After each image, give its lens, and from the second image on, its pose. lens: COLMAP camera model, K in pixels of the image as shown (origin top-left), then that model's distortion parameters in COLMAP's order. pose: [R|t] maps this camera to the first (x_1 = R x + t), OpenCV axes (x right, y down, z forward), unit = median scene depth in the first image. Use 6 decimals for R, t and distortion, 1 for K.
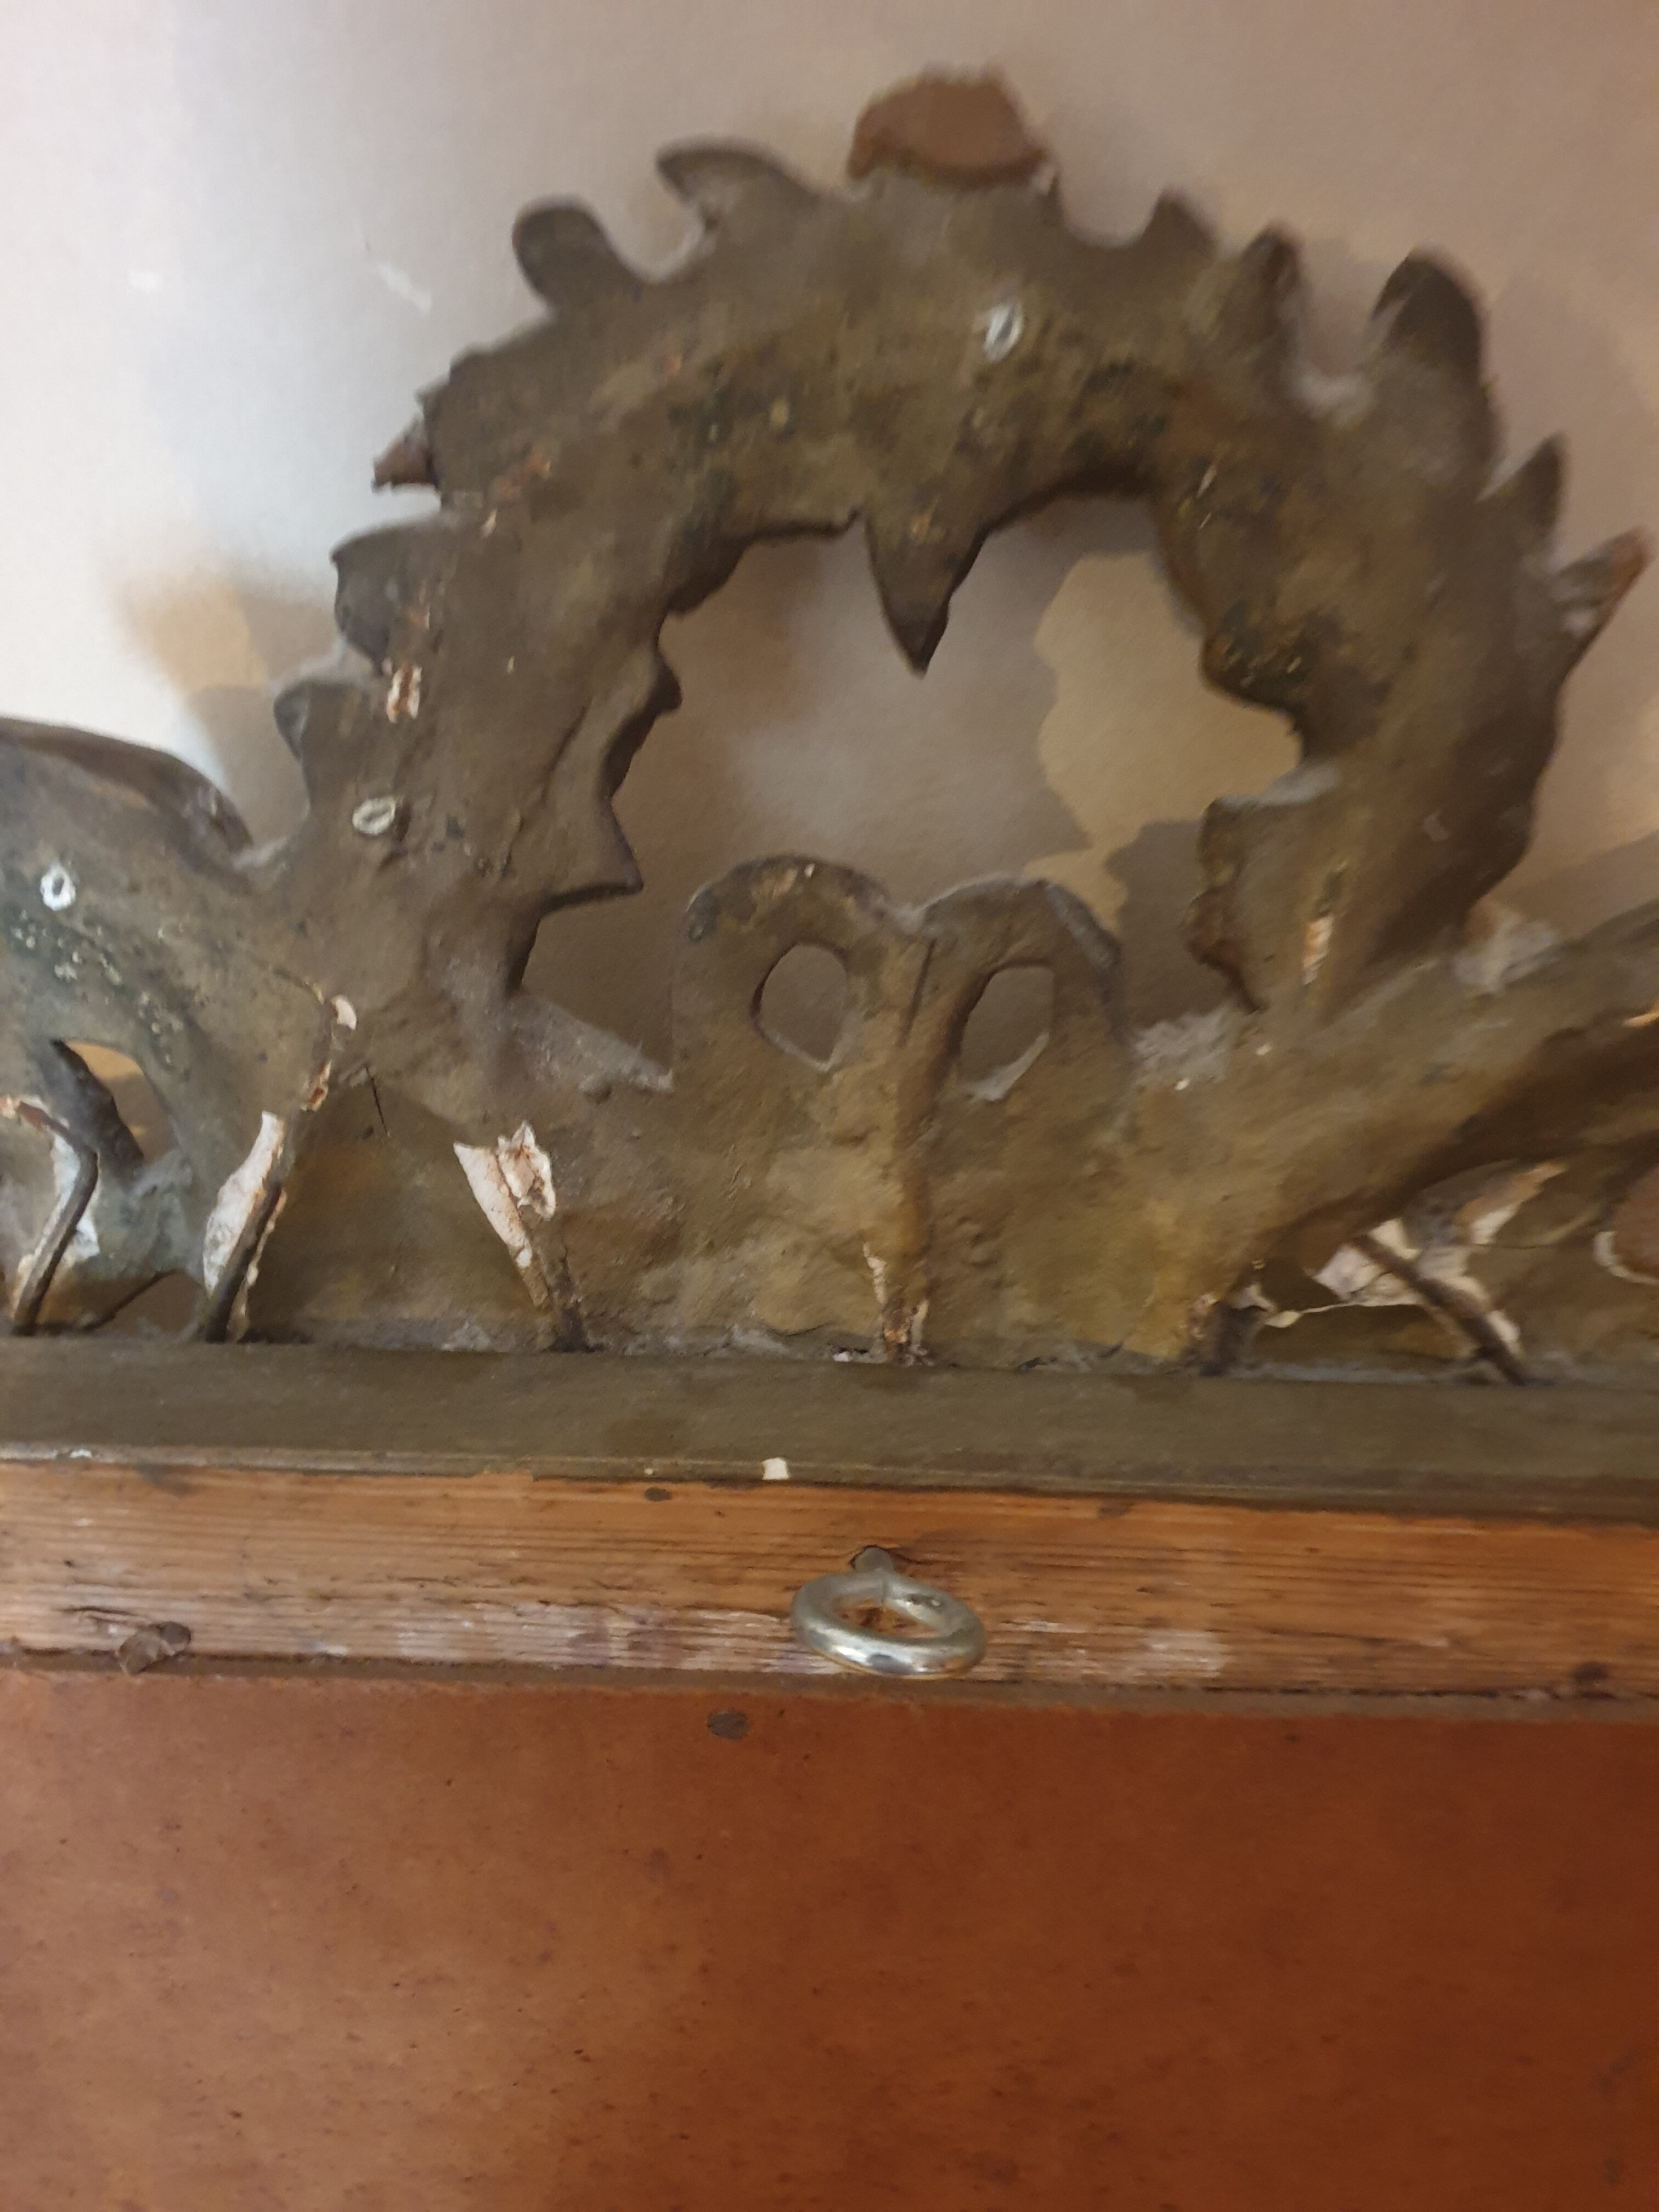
lens RADIAL K [[1730.9, 0, 829.5], [0, 1730.9, 1106.0], [0, 0, 1]] dist [0.003617, -0.000176]
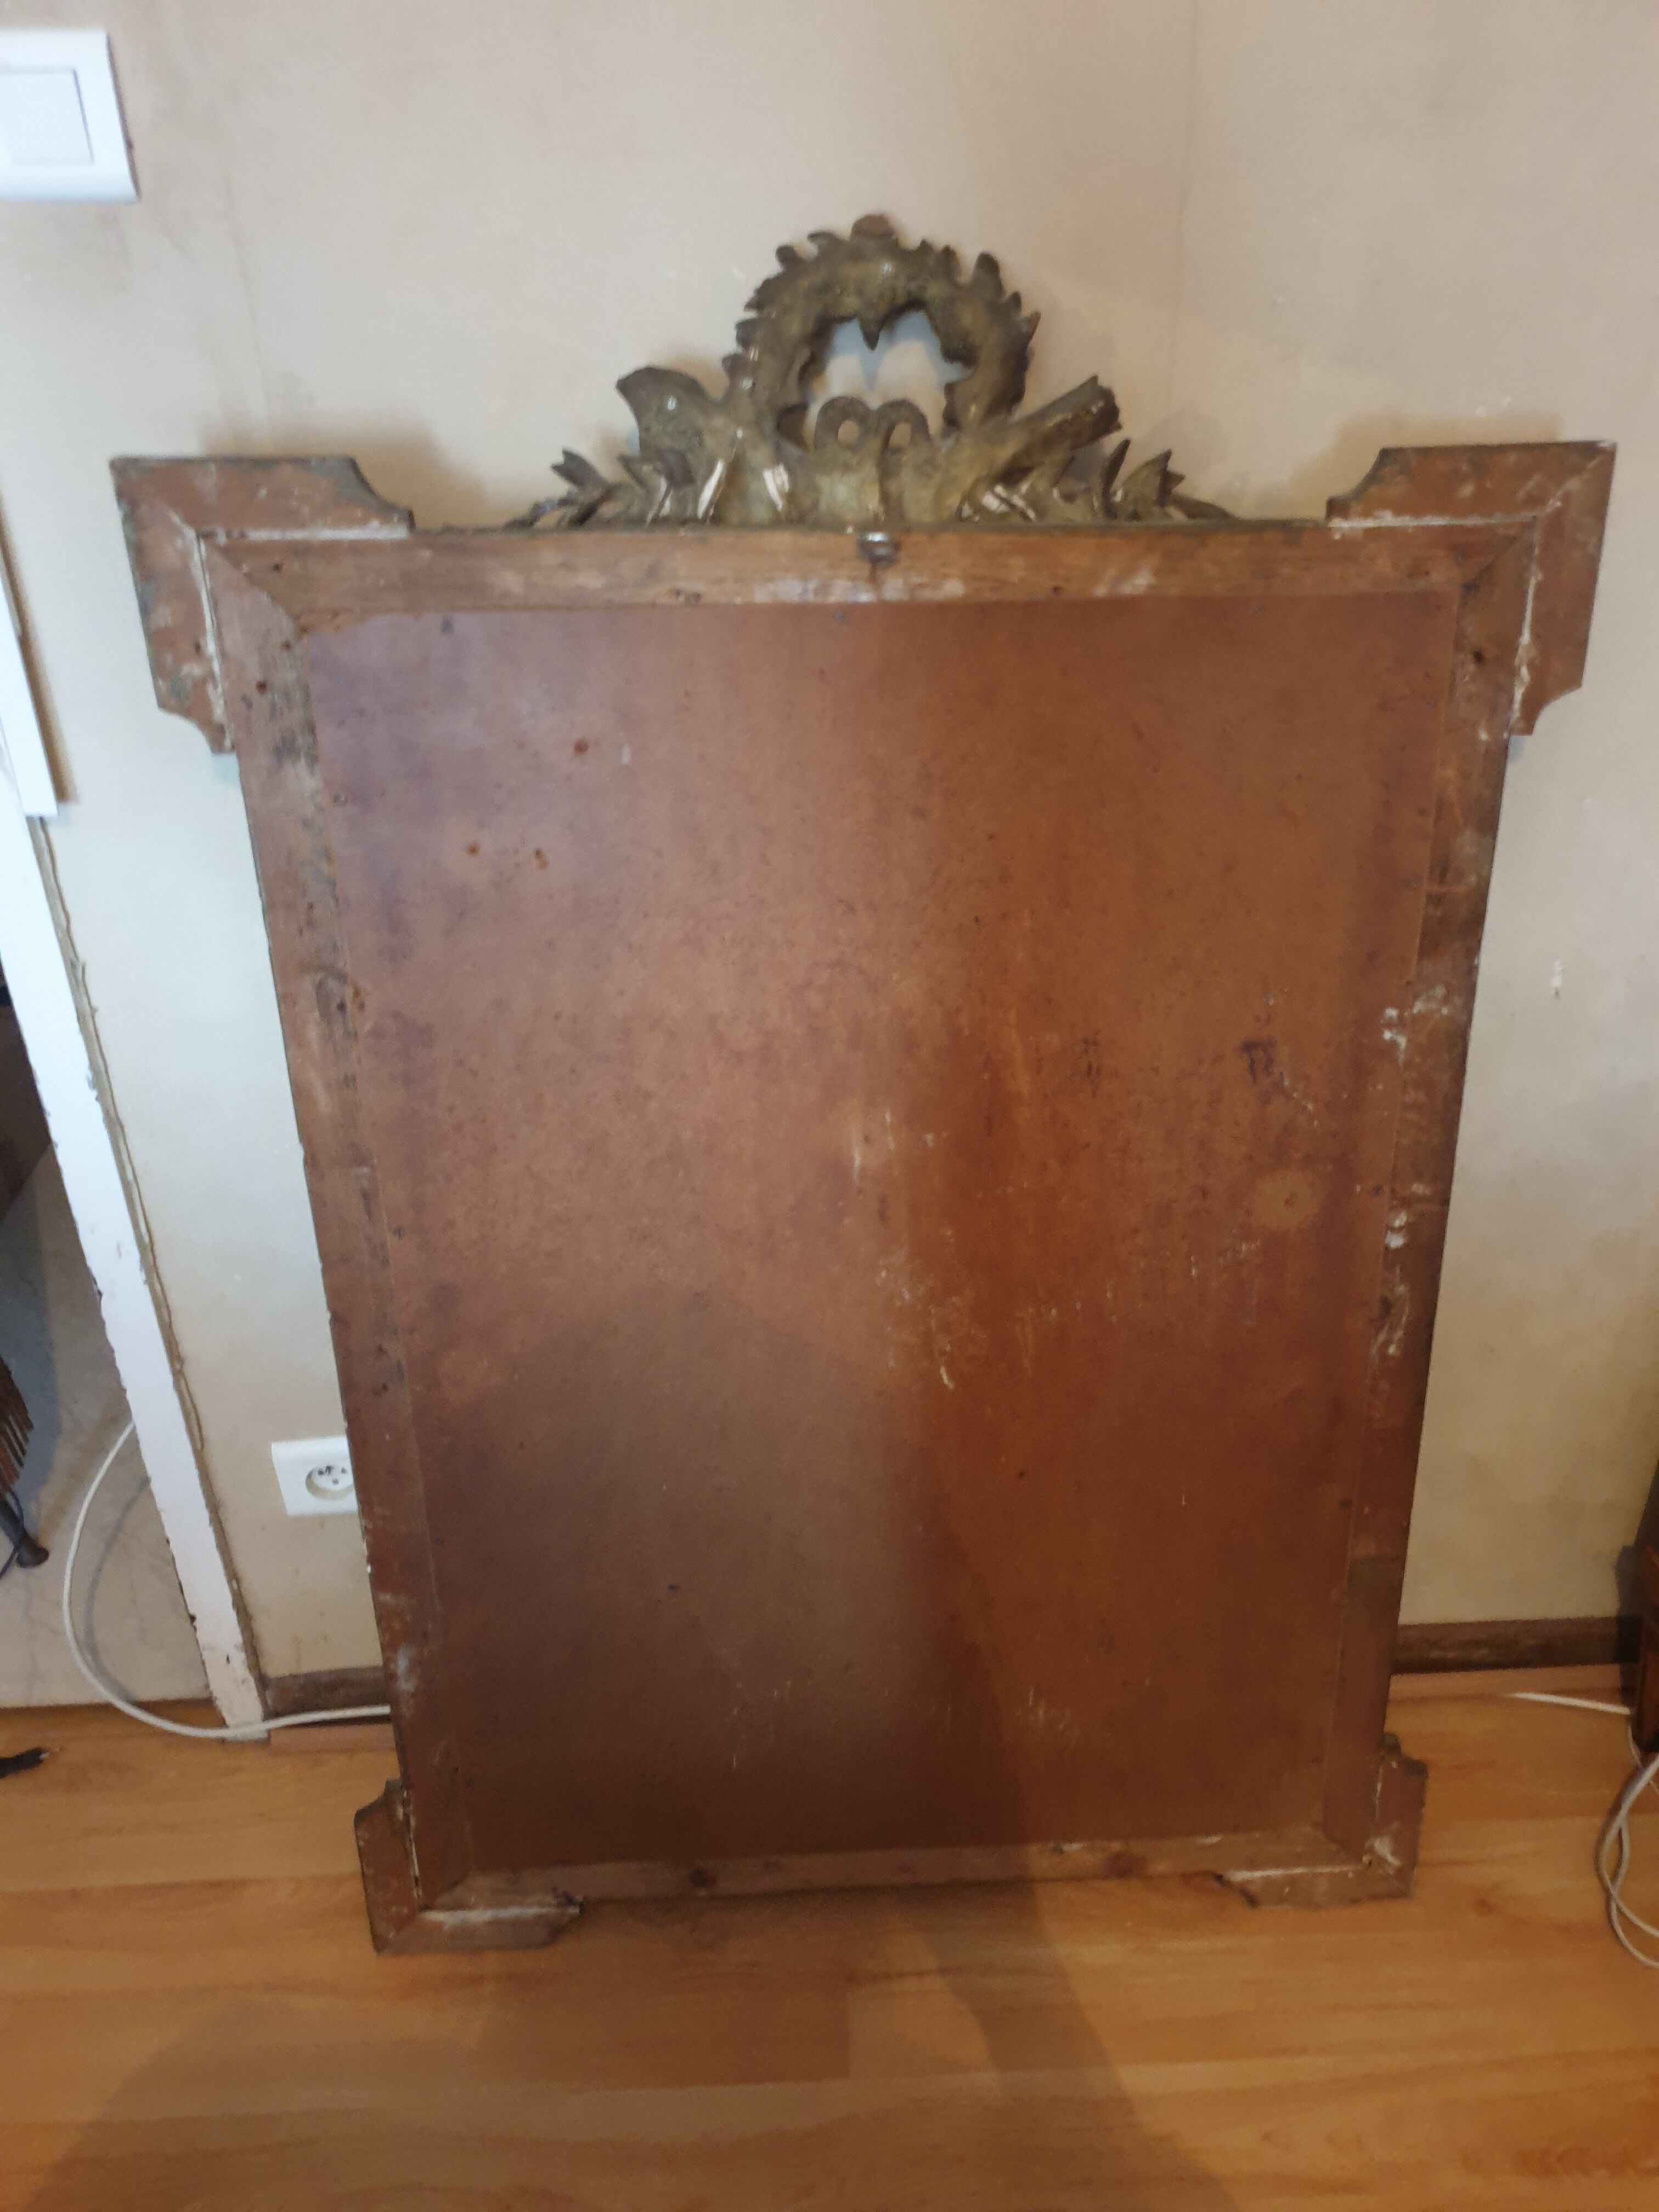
lens RADIAL K [[1730.9, 0, 829.5], [0, 1730.9, 1106.0], [0, 0, 1]] dist [0.003617, -0.000176]
pose [[0.997935, -0.052456, 0.037061, -0.296631], [0.056505, 0.991363, -0.118345, 2.002271], [-0.030533, 0.120195, 0.992281, -2.864973]]
